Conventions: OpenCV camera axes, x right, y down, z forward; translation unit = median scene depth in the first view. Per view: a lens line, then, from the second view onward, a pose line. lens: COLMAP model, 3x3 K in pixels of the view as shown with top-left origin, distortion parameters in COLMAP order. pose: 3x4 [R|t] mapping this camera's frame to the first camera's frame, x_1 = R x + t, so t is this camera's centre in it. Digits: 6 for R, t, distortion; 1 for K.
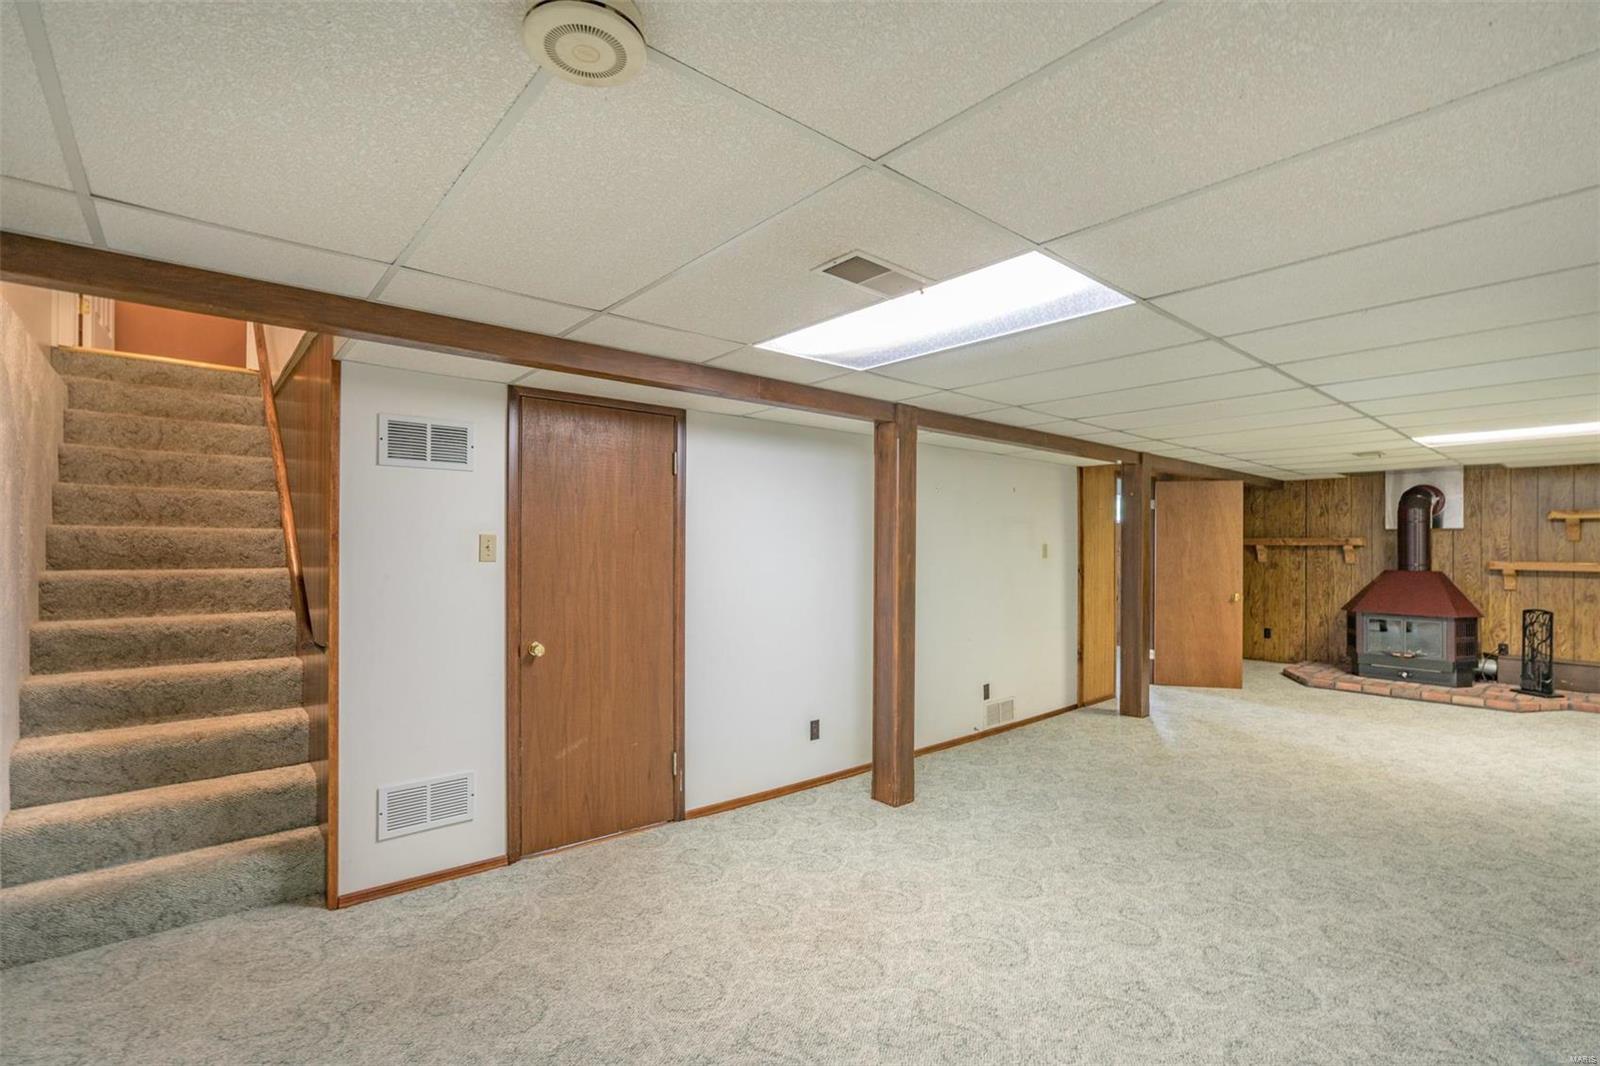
lens RADIAL K [[727.3, 0, 778.4], [0, 727.3, 542.0], [0, 0, 1]] dist [-0.037739, 0.010883]
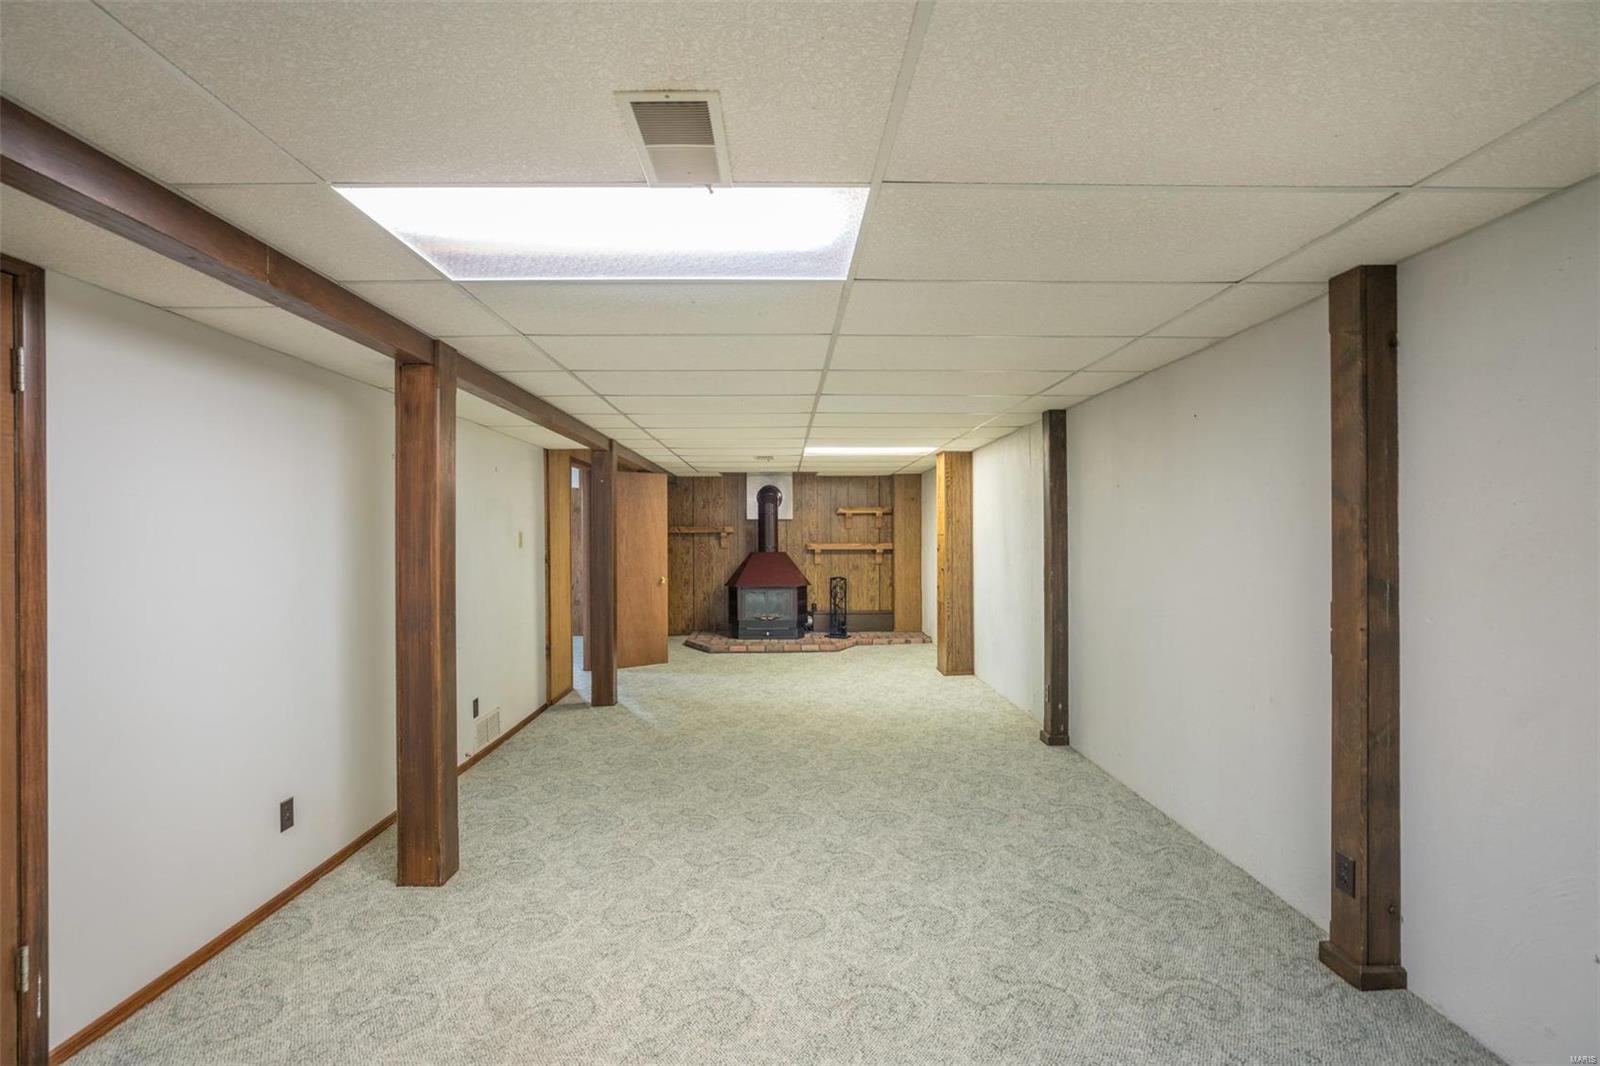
lens RADIAL K [[727.3, 0, 778.4], [0, 727.3, 542.0], [0, 0, 1]] dist [-0.037739, 0.010883]
pose [[0.612627, -0.014325, 0.790242, -0.144302], [0.003278, 0.999873, 0.015585, 0.002360], [-0.790365, -0.006957, 0.612597, 0.198884]]
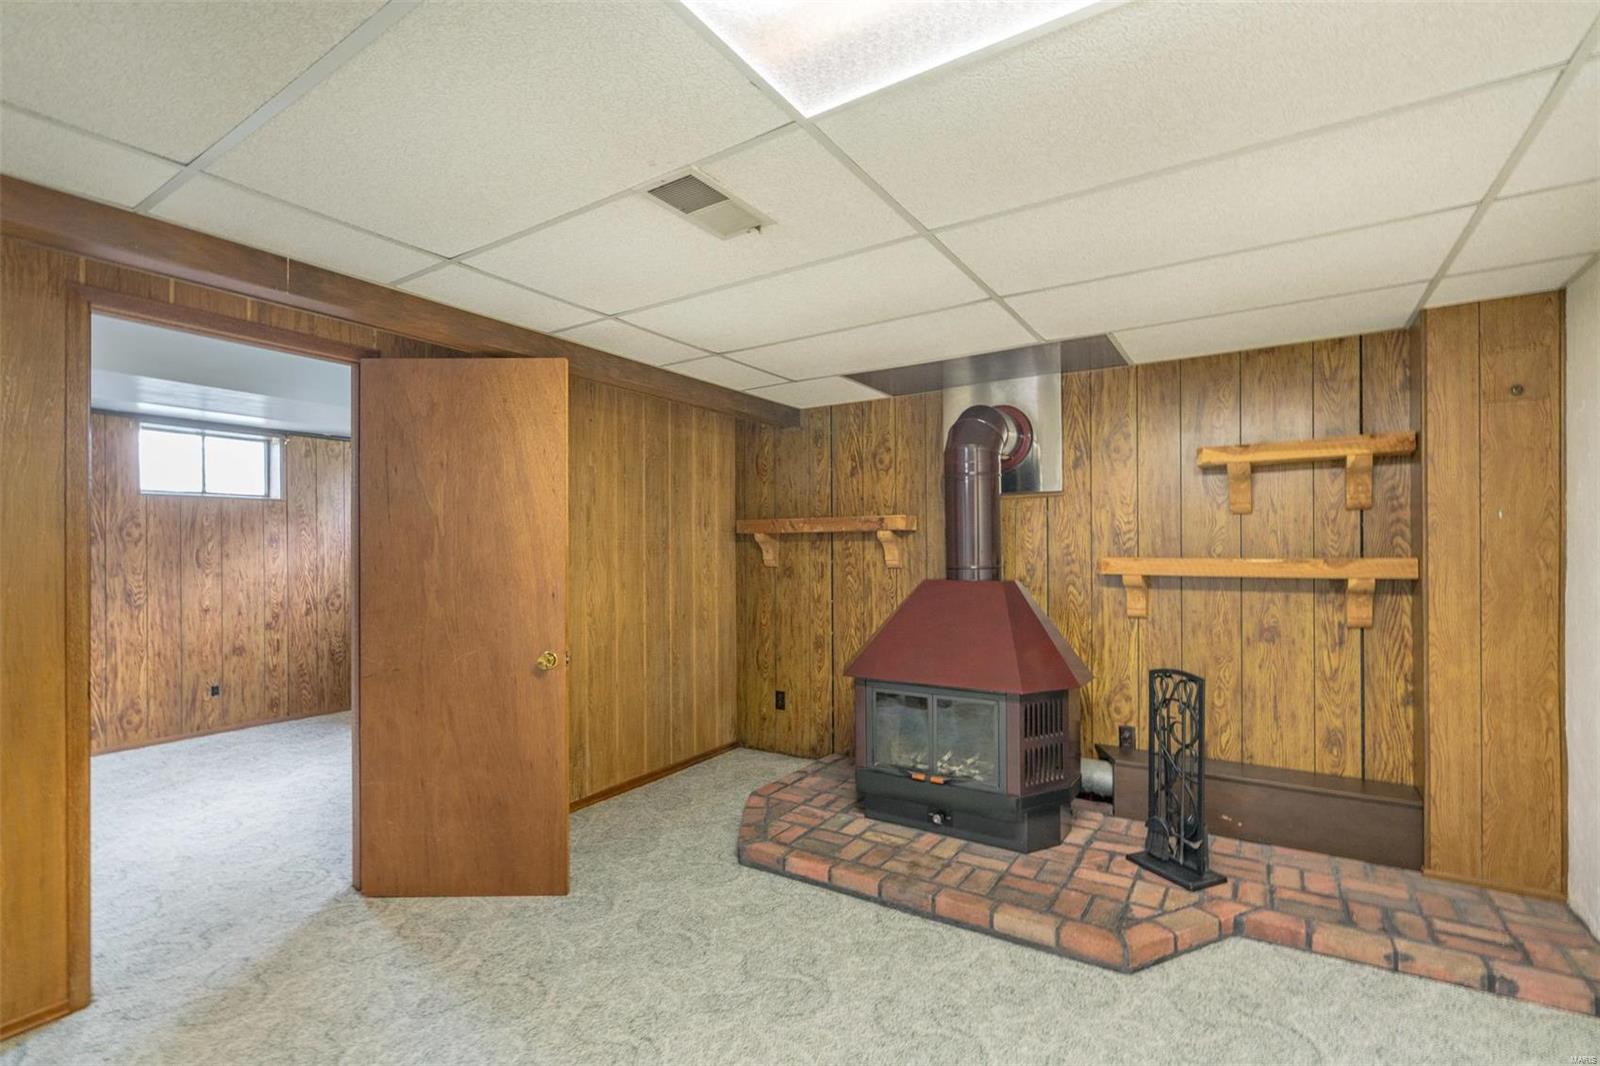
lens RADIAL K [[625.5, 0, 879.7], [0, 625.5, 553.6], [0, 0, 1]] dist [-0.000477, -0.000088]
pose [[0.945628, -0.011083, 0.325060, 0.769568], [0.008958, 0.999928, 0.008033, 0.020786], [-0.325126, -0.004684, 0.945659, 0.688450]]
